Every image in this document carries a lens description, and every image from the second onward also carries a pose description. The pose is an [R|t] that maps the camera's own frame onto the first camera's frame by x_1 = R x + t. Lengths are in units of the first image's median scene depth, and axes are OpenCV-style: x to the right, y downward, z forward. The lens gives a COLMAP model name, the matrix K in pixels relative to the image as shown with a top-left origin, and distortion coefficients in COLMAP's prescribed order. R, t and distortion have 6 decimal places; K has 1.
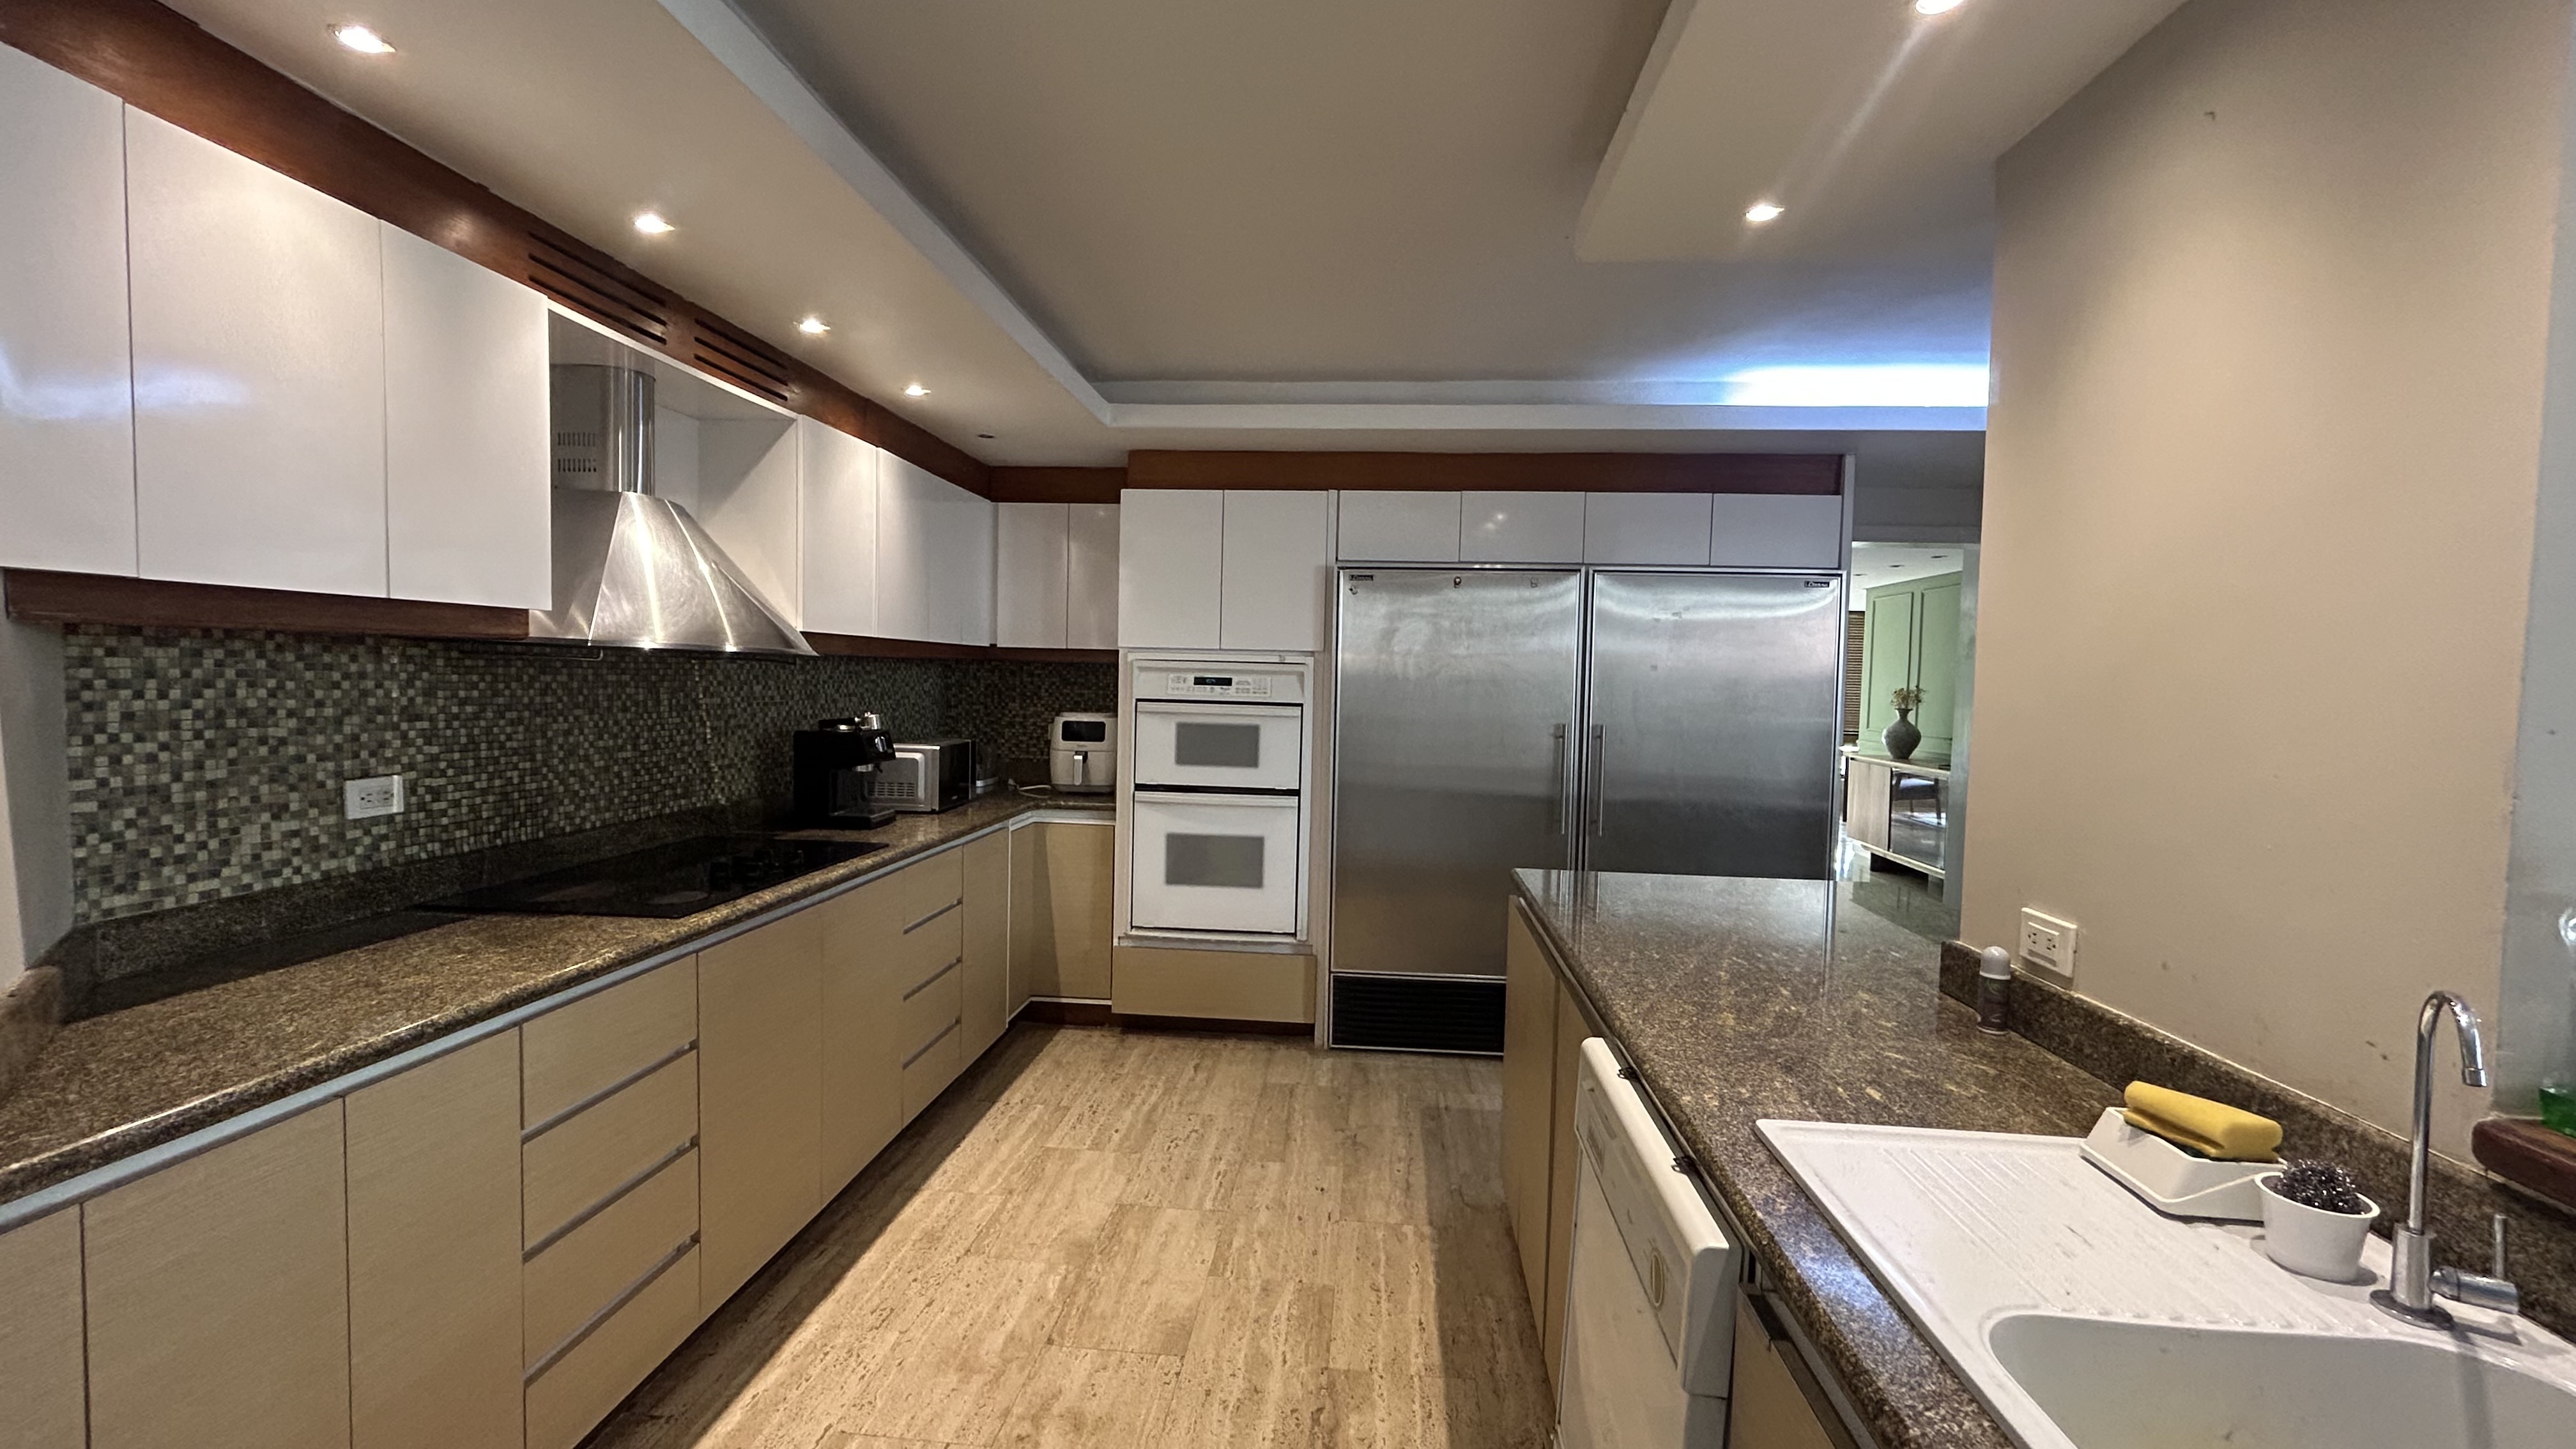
lens RADIAL K [[1049.9, 0, 1289.7], [0, 1049.9, 716.1], [0, 0, 1]] dist [-0.002321, 0.000754]
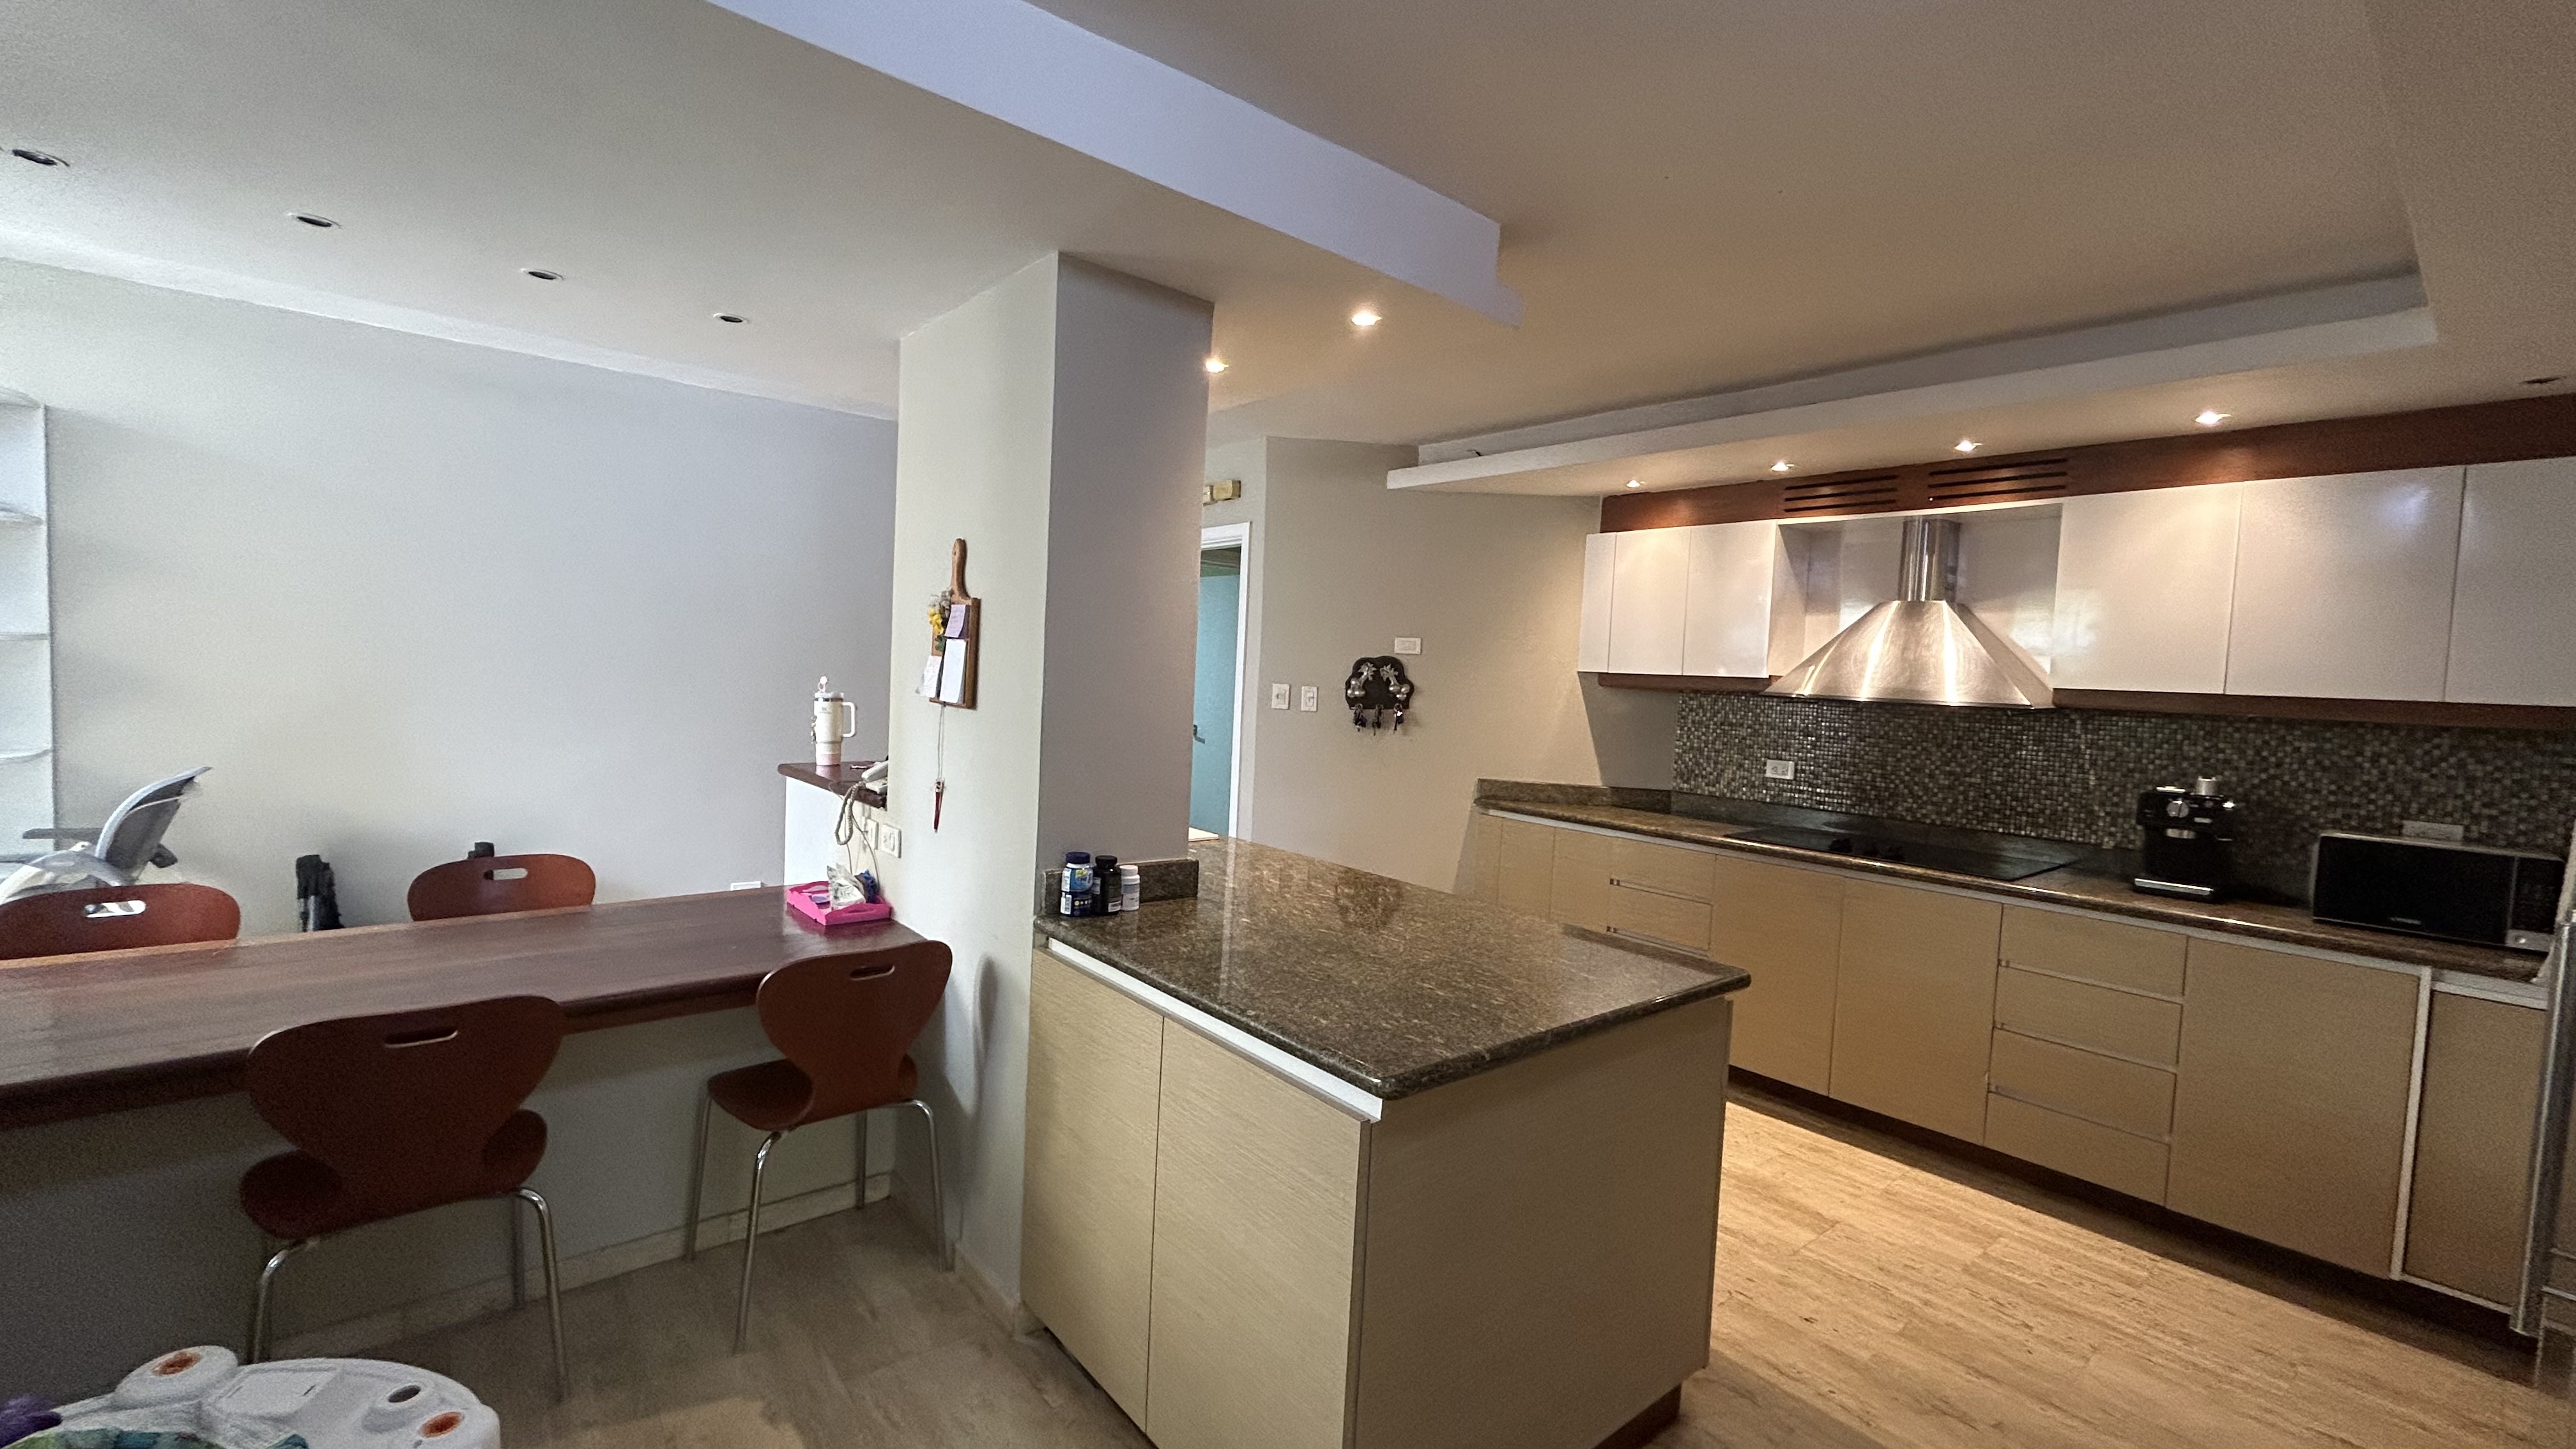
lens RADIAL K [[1049.9, 0, 1289.8], [0, 1049.9, 725.9], [0, 0, 1]] dist [-0.002321, 0.000754]
pose [[-0.703499, -0.012682, -0.710583, 1.067463], [-0.085989, 0.994014, 0.067392, -0.054434], [0.705475, 0.108512, -0.700379, 1.424494]]
